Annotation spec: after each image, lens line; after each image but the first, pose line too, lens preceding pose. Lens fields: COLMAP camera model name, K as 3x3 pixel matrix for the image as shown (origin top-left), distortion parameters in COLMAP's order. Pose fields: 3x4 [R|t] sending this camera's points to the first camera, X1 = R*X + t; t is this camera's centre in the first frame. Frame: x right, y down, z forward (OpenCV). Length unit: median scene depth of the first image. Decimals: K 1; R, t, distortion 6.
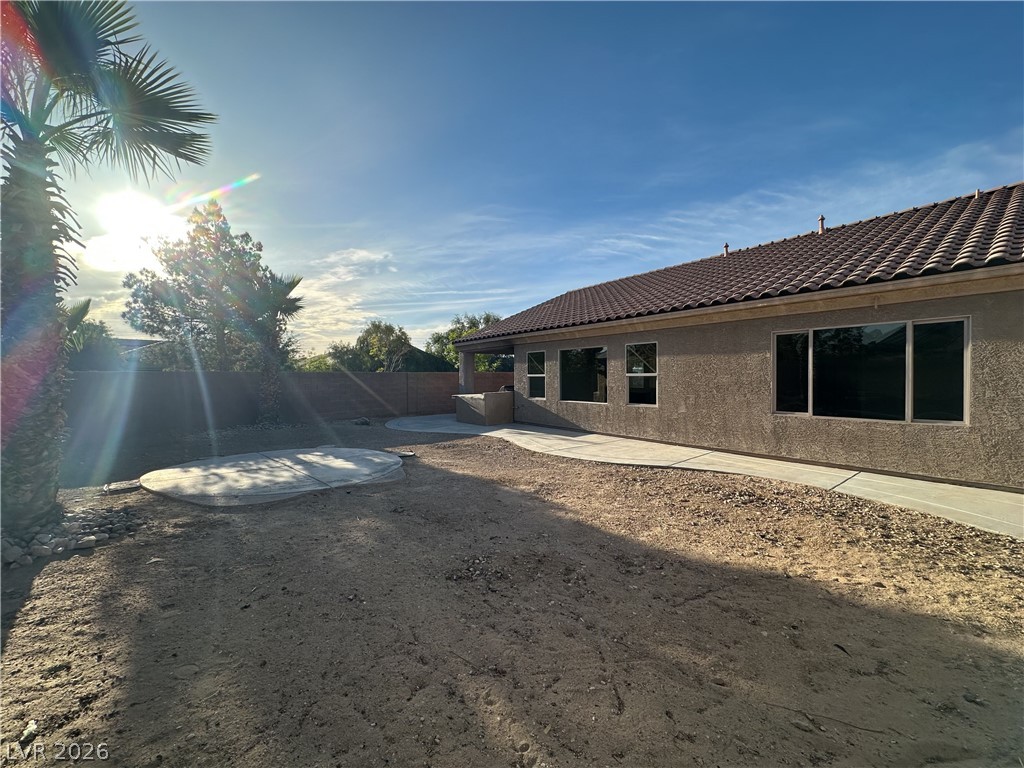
lens RADIAL K [[410.9, 0, 505.8], [0, 410.9, 385.1], [0, 0, 1]] dist [-0.003711, 0.001480]
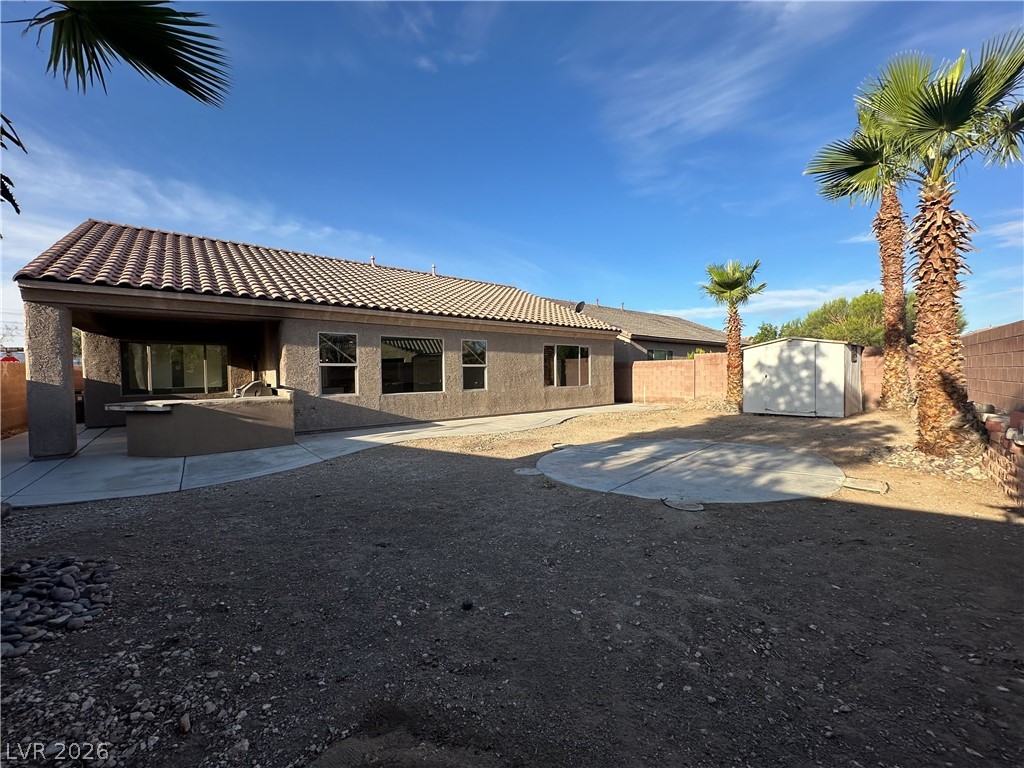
lens RADIAL K [[410.9, 0, 506.6], [0, 410.9, 382.9], [0, 0, 1]] dist [-0.003711, 0.001480]
pose [[-0.052996, -0.006705, 0.998572, -0.862815], [0.038826, 0.999208, 0.008770, 0.019840], [-0.997840, 0.039235, -0.052694, 0.921671]]
